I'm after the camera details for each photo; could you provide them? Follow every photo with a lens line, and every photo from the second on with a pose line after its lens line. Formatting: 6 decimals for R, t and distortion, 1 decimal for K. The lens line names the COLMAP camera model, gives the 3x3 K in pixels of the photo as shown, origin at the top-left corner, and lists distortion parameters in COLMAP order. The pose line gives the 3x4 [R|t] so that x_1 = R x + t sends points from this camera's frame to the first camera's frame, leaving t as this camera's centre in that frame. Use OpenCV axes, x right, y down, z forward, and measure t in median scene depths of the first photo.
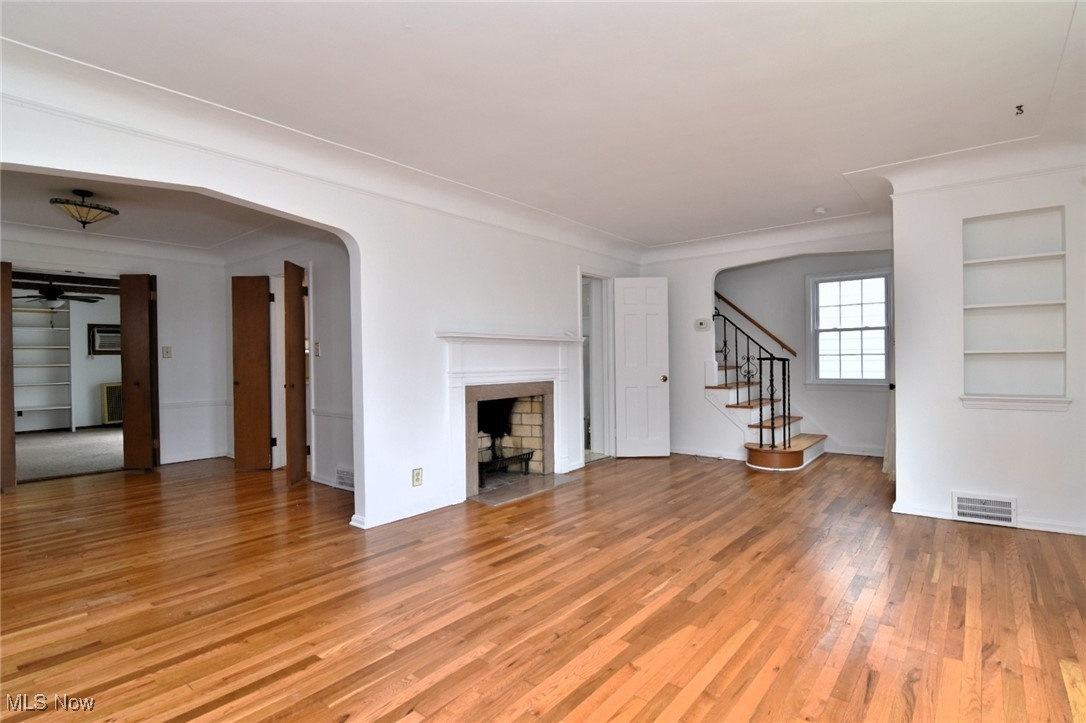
lens RADIAL K [[531.1, 0, 538.9], [0, 531.1, 361.6], [0, 0, 1]] dist [-0.001444, -0.016037]
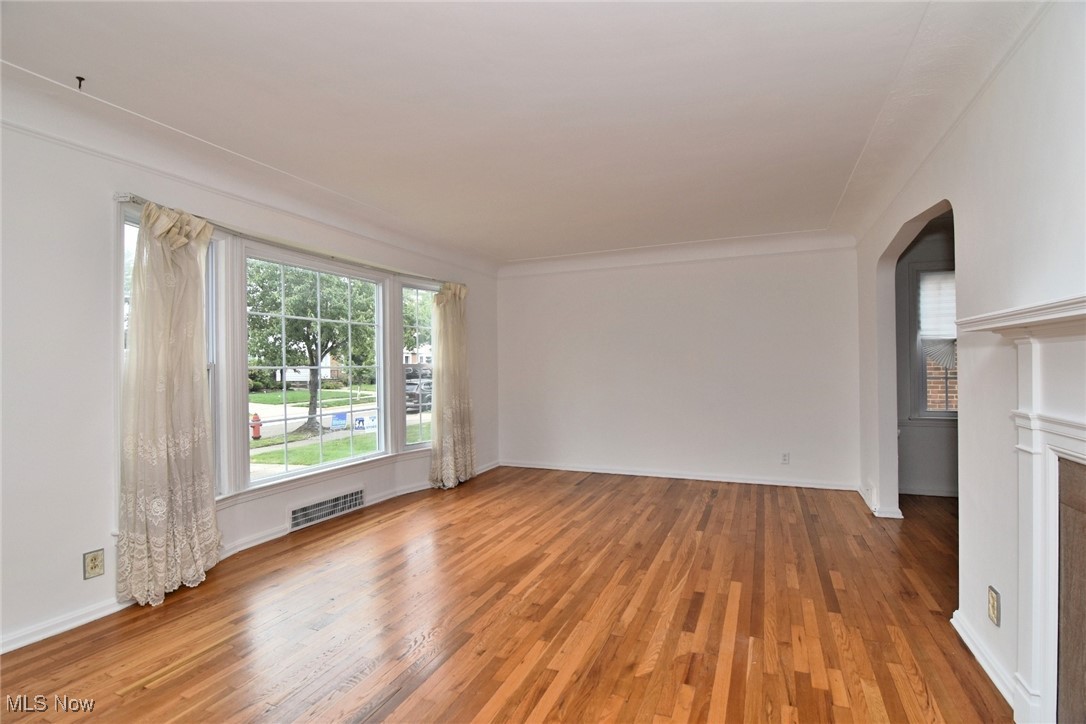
lens RADIAL K [[531.1, 0, 538.9], [0, 531.1, 362.1], [0, 0, 1]] dist [-0.001444, -0.016037]
pose [[-0.960222, 0.018455, -0.278628, 0.501074], [0.019106, 0.999817, 0.000380, -0.043613], [0.278585, -0.004959, -0.960399, 2.040683]]
